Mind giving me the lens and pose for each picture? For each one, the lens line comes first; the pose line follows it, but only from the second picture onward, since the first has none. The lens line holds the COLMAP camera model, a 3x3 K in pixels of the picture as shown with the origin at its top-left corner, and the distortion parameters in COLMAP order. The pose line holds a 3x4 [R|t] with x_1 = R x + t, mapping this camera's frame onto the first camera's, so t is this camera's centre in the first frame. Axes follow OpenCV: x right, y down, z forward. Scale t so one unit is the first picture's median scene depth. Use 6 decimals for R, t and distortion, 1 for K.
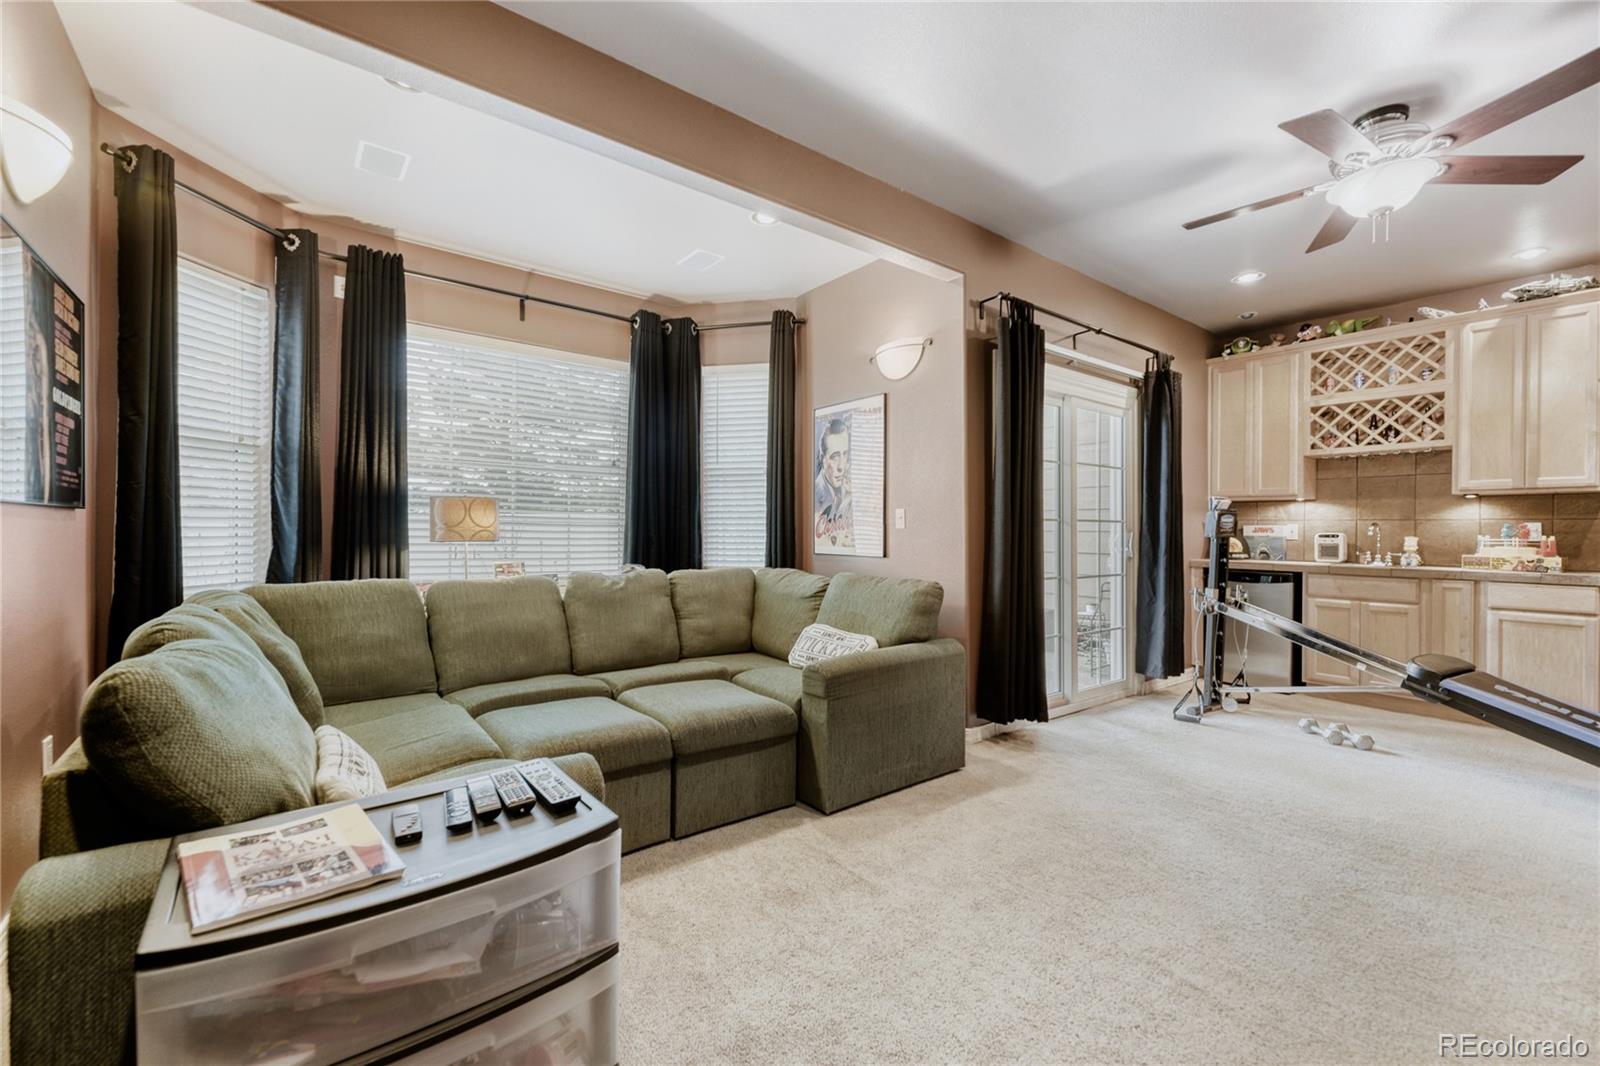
lens RADIAL K [[664.0, 0, 793.1], [0, 664.0, 537.2], [0, 0, 1]] dist [0.011308, -0.004675]
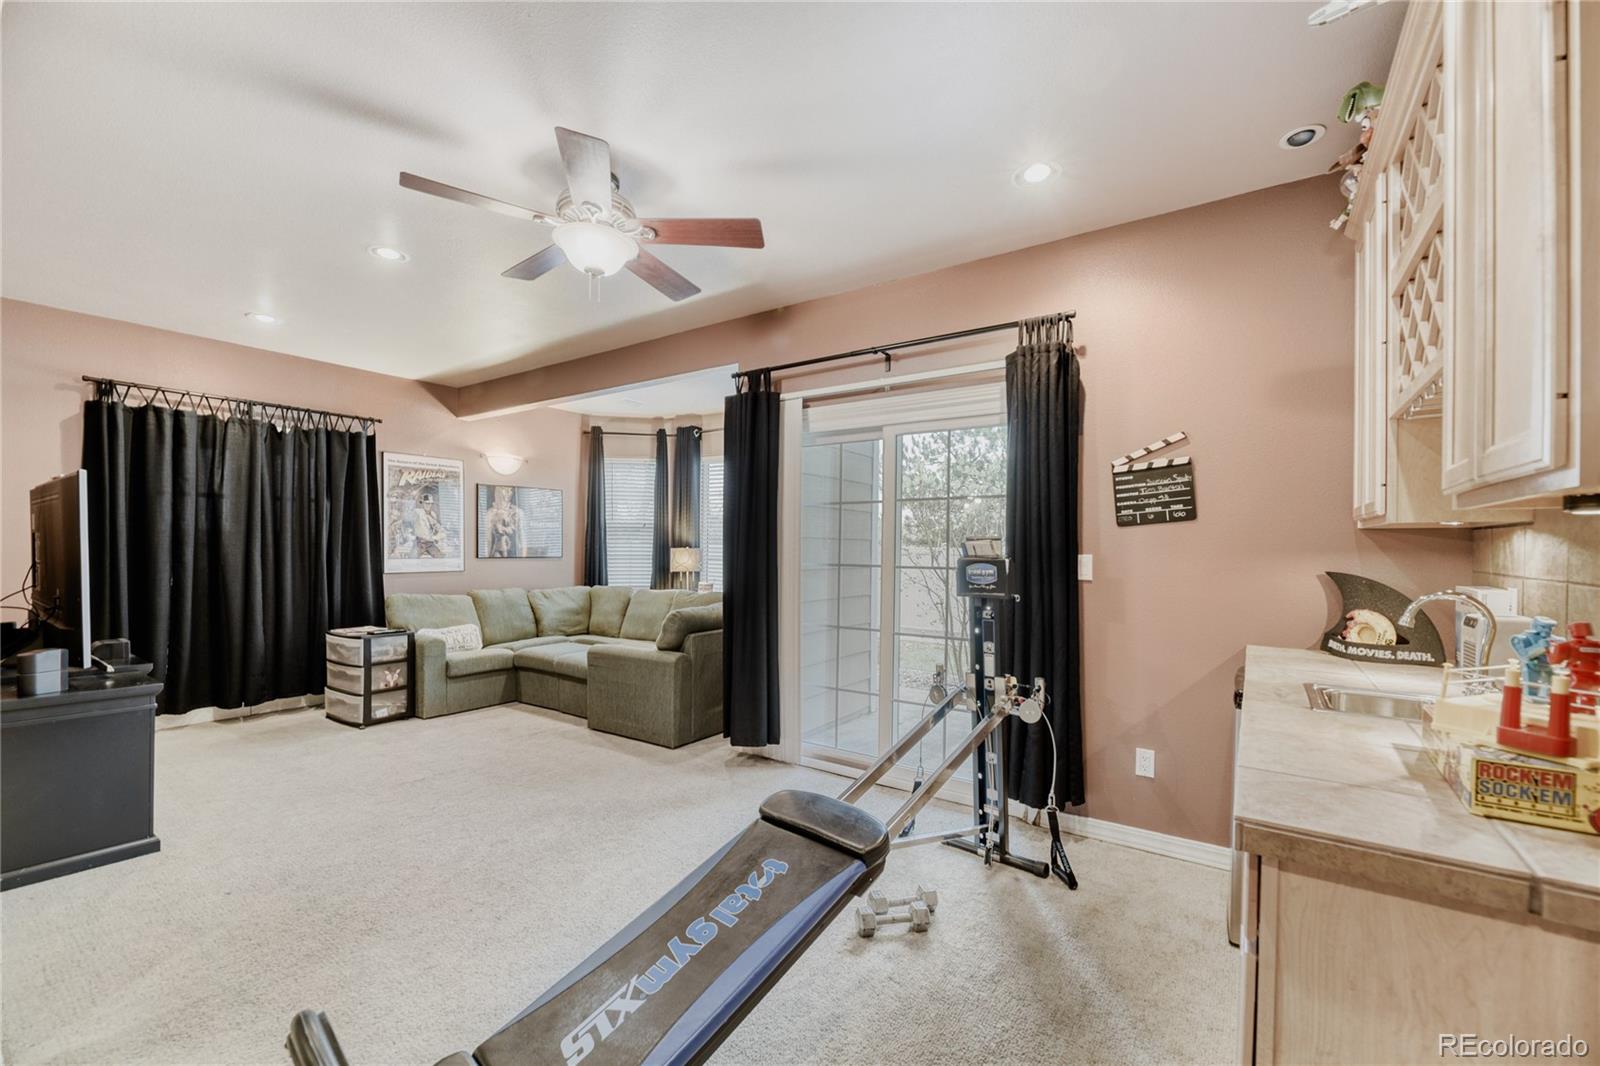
lens RADIAL K [[664.0, 0, 795.9], [0, 664.0, 555.3], [0, 0, 1]] dist [0.011308, -0.004675]
pose [[0.297844, 0.005735, -0.954597, 1.168726], [-0.011676, 0.999929, 0.002364, -0.039486], [0.954543, 0.010442, 0.297890, 0.596720]]
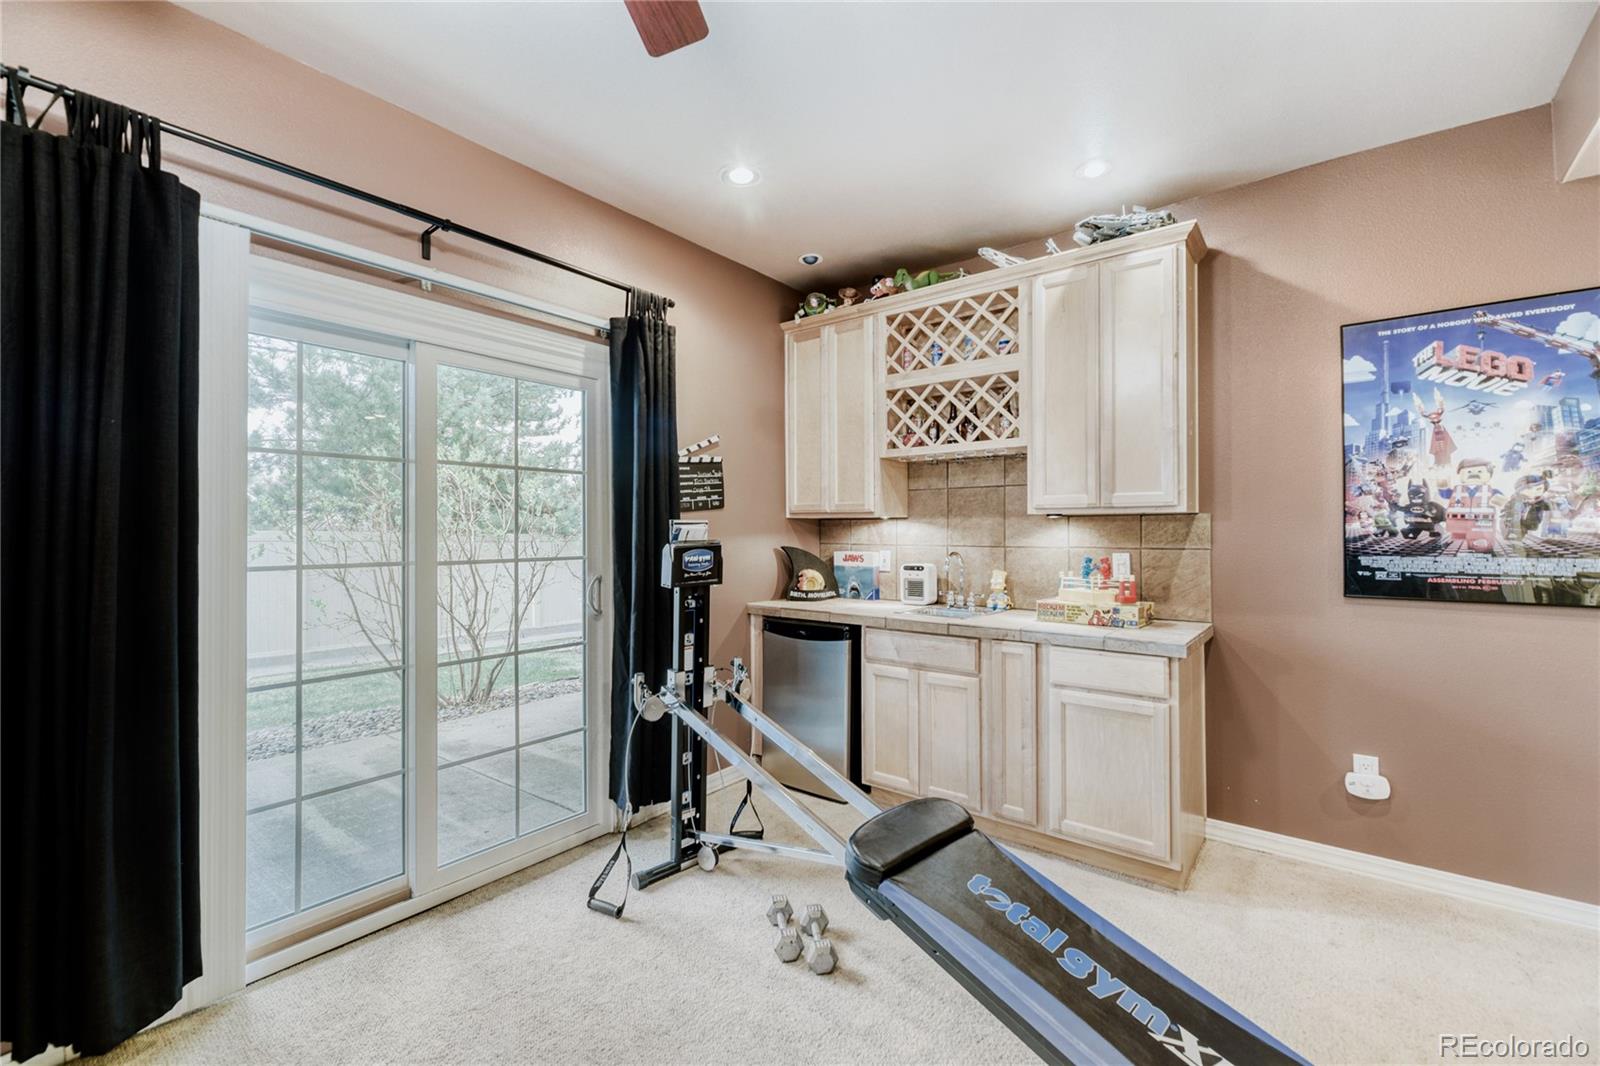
lens RADIAL K [[664.0, 0, 809.5], [0, 664.0, 528.9], [0, 0, 1]] dist [0.011308, -0.004675]
pose [[0.969931, -0.009734, 0.243186, 0.571566], [0.012607, 0.999868, -0.010259, -0.042935], [-0.243054, 0.013016, 0.969925, 0.358556]]
